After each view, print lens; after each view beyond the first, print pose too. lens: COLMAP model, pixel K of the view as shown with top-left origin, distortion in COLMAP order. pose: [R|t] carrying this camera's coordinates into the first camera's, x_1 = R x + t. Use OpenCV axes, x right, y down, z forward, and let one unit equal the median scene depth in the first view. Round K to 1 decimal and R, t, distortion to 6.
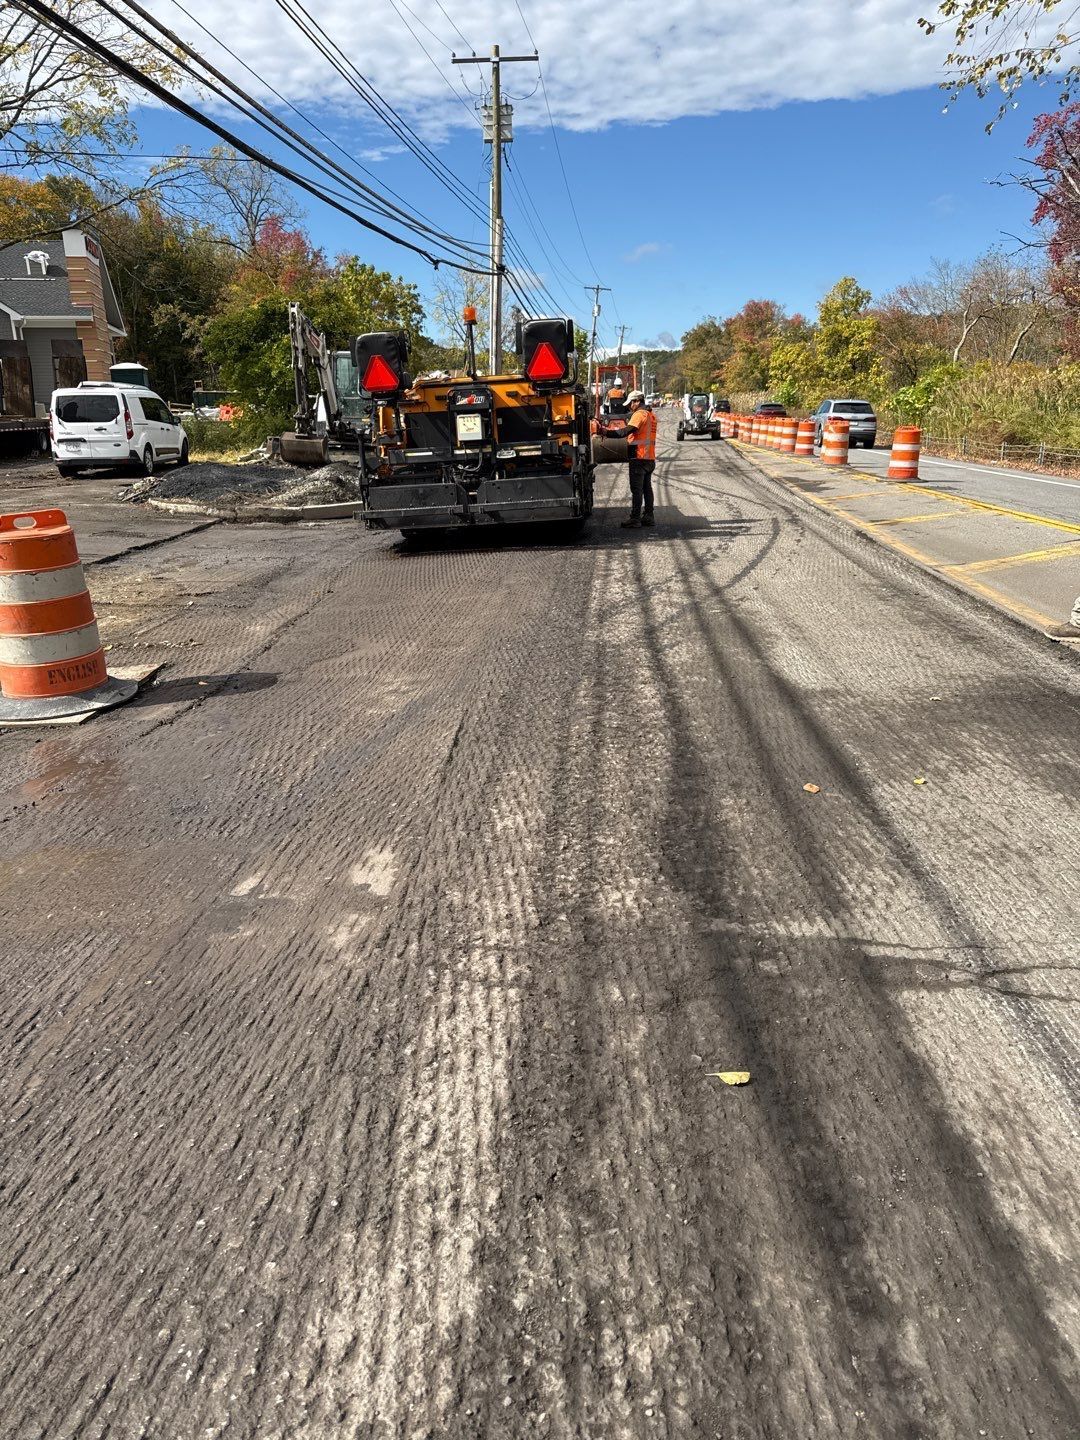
lens RADIAL K [[1042.2, 0, 540.0], [0, 1042.2, 720.0], [0, 0, 1]] dist [0.097937, -0.152557]
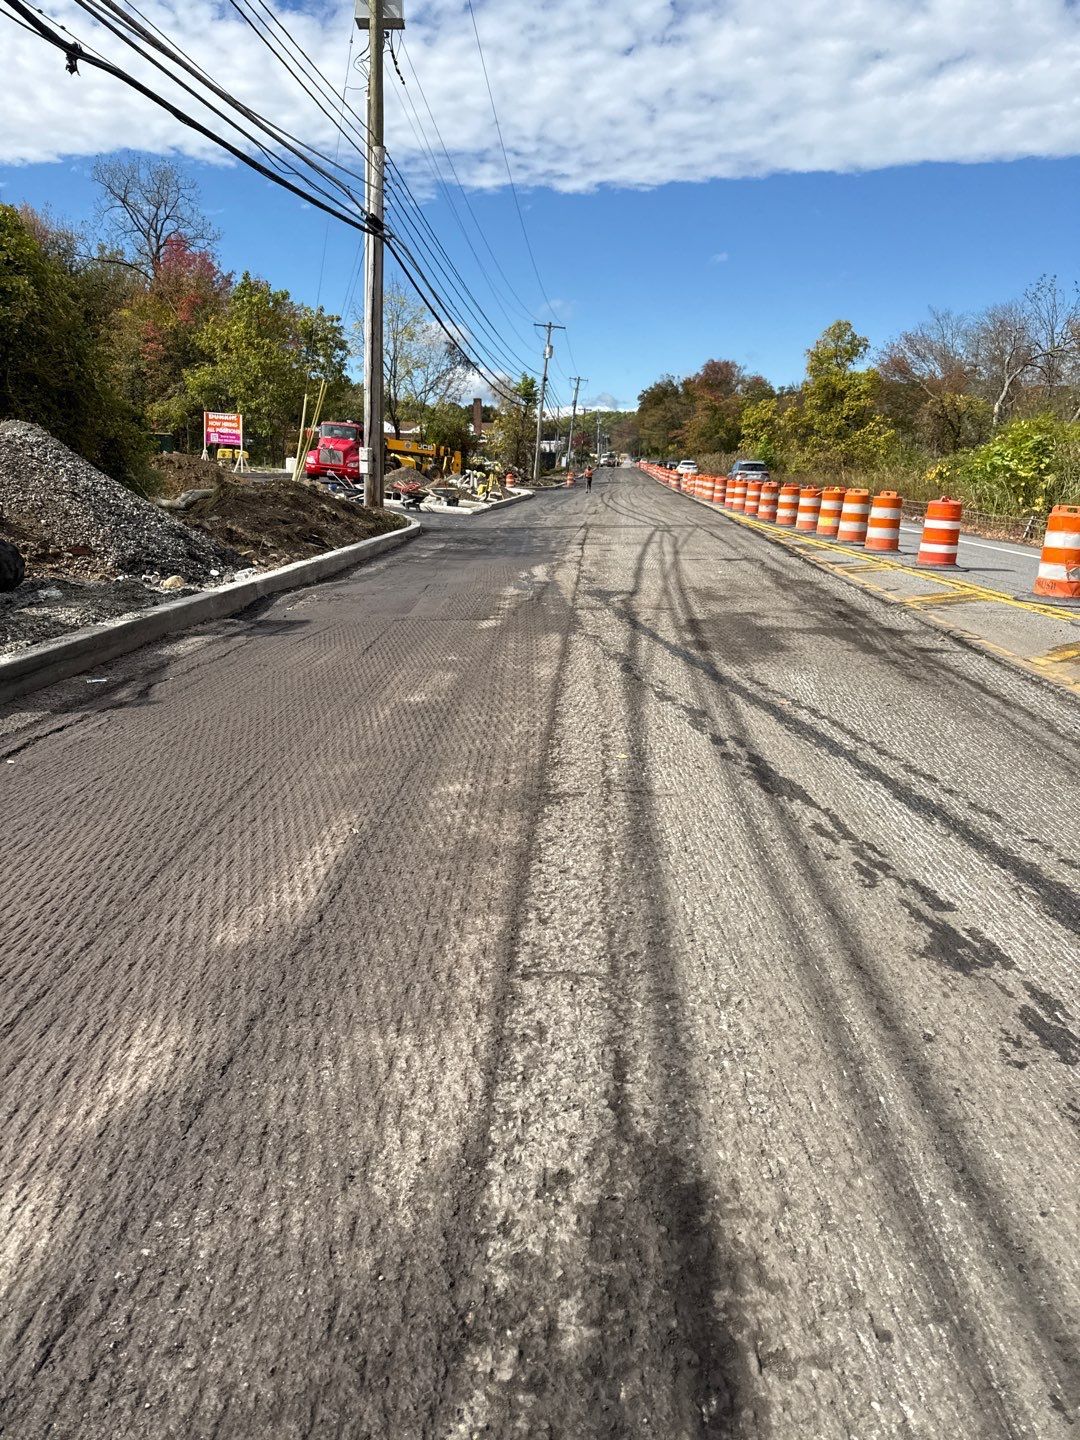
lens RADIAL K [[1042.2, 0, 540.0], [0, 1042.2, 720.0], [0, 0, 1]] dist [0.097937, -0.152557]
pose [[0.998738, 0.018024, 0.046875, 0.011505], [-0.015677, 0.998628, -0.049965, -0.043363], [-0.047711, 0.049167, 0.997650, 0.149731]]
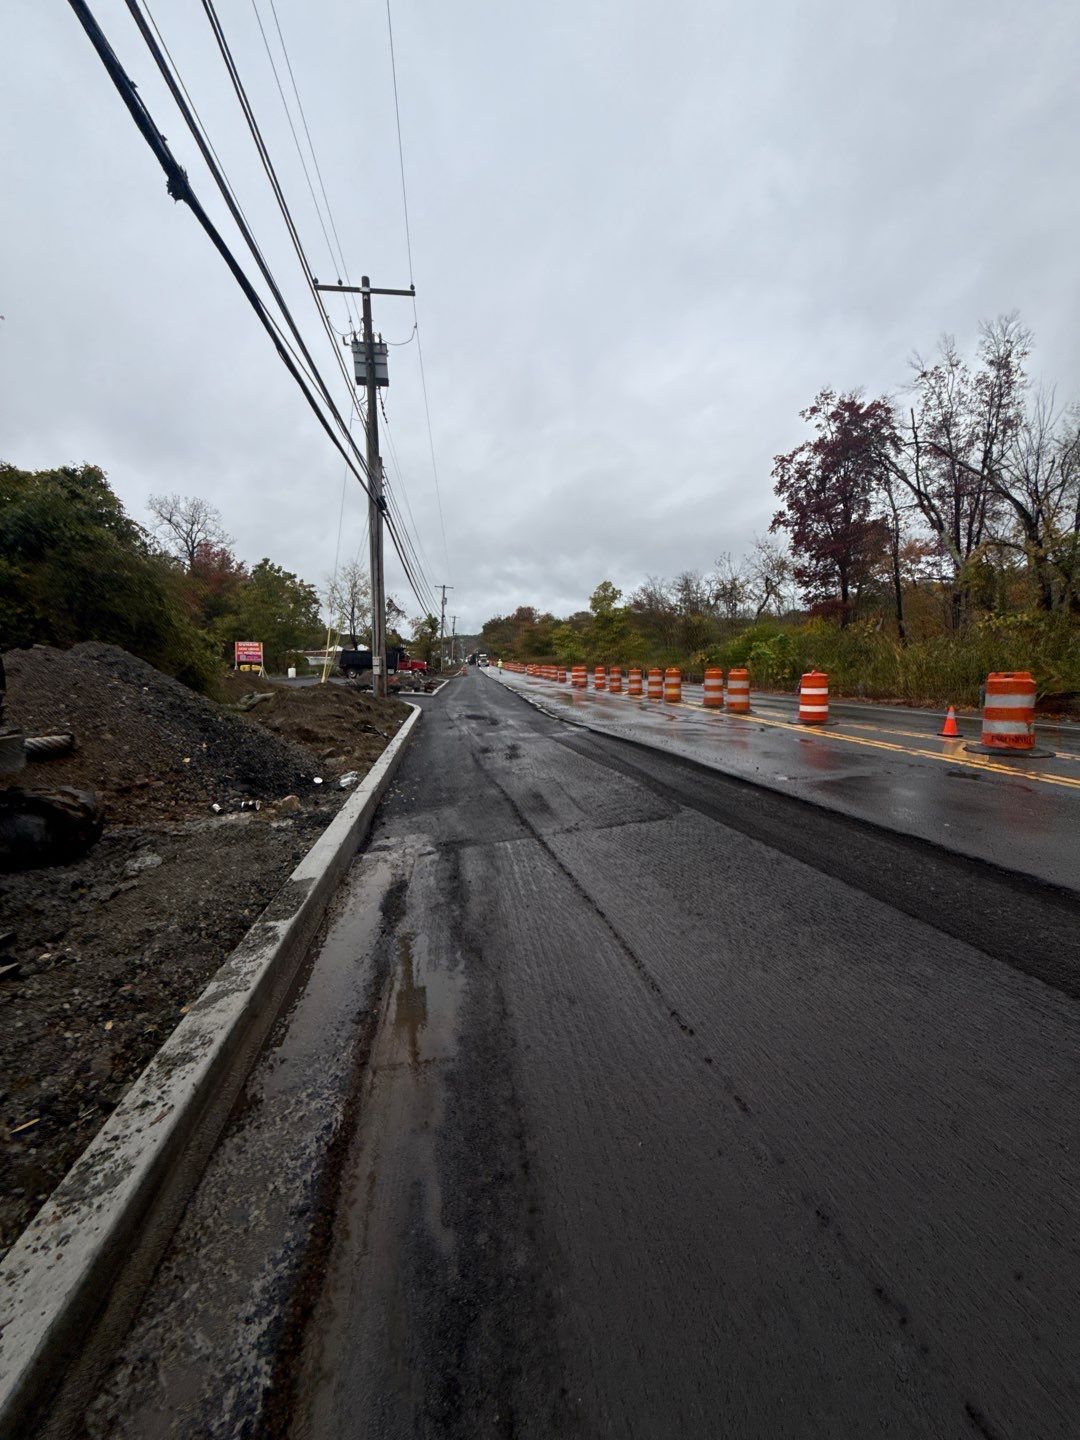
lens RADIAL K [[586.8, 0, 550.5], [0, 586.8, 731.6], [0, 0, 1]] dist [-0.000278, -0.000219]
pose [[0.968415, -0.046135, 0.245040, -0.010366], [0.088003, 0.982732, -0.162770, -0.057223], [-0.233299, 0.179193, 0.955752, 0.196610]]
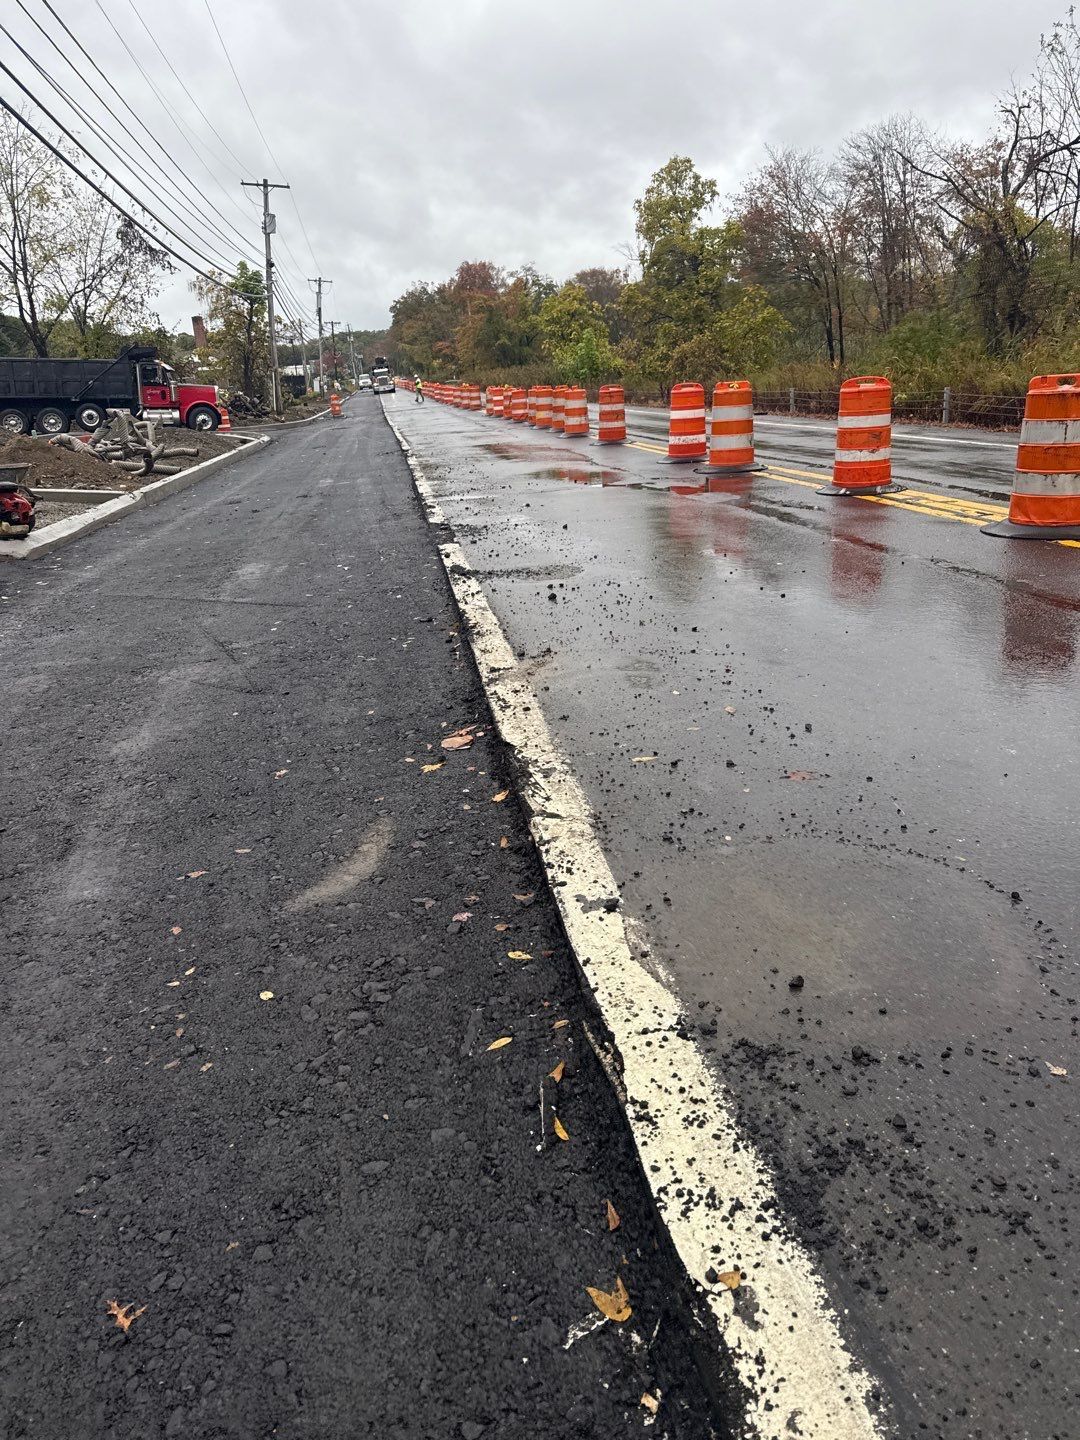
lens RADIAL K [[1042.2, 0, 540.0], [0, 1042.2, 720.0], [0, 0, 1]] dist [0.097937, -0.152557]
pose [[0.964542, -0.122561, 0.233748, 0.025290], [0.119048, 0.992461, 0.029135, -0.104777], [-0.235556, -0.000275, 0.971861, 0.360709]]
